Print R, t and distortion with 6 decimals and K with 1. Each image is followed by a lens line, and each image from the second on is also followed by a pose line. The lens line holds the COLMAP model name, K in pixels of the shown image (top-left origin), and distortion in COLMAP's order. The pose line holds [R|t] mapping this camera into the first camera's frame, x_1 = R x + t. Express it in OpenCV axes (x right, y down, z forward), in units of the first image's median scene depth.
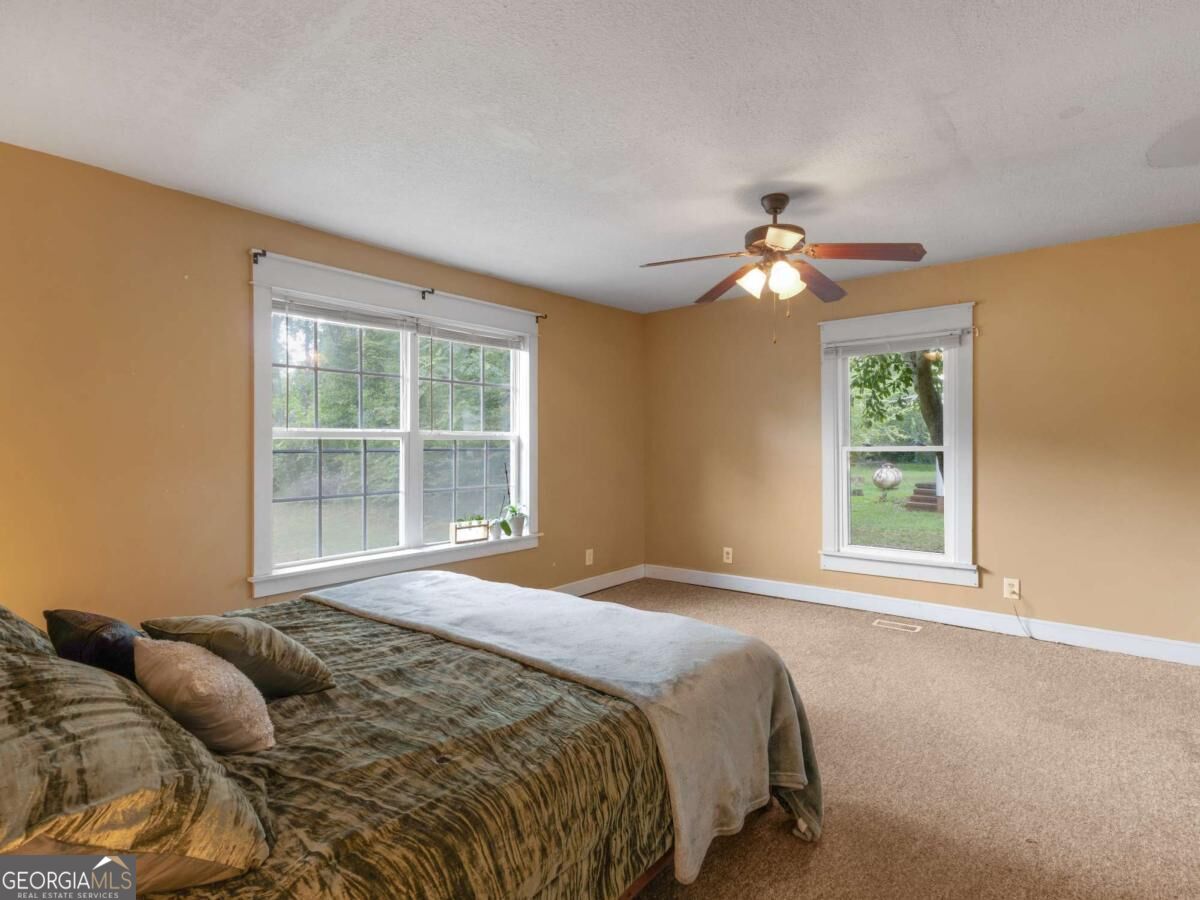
lens RADIAL K [[640.4, 0, 562.1], [0, 640.4, 450.1], [0, 0, 1]] dist [0.000996, 0.000607]
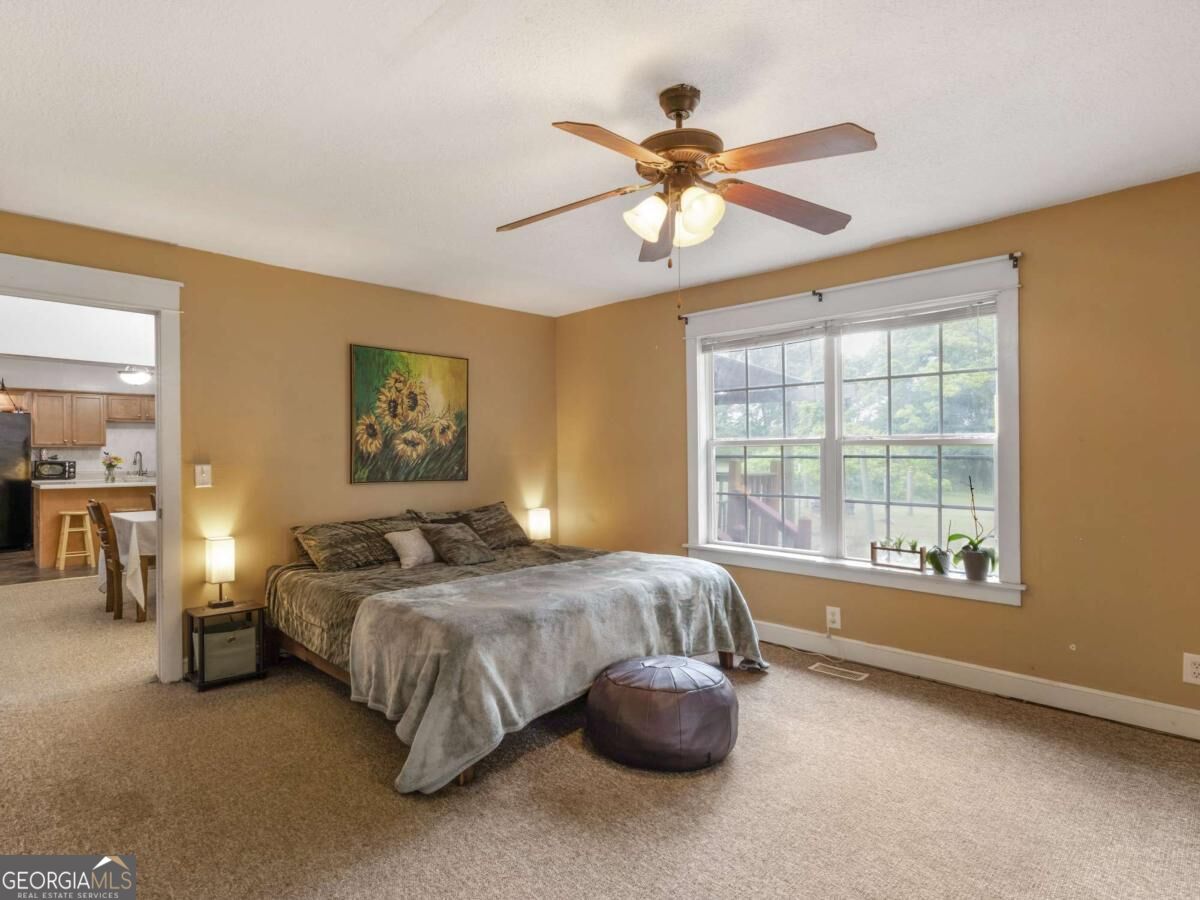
lens RADIAL K [[606.6, 0, 566.3], [0, 606.6, 451.3], [0, 0, 1]] dist [-0.003304, -0.000689]
pose [[-0.077564, 0.002937, -0.996983, 0.633677], [-0.002786, 0.999991, 0.003162, -0.009159], [0.996983, 0.003023, -0.077555, 0.595077]]
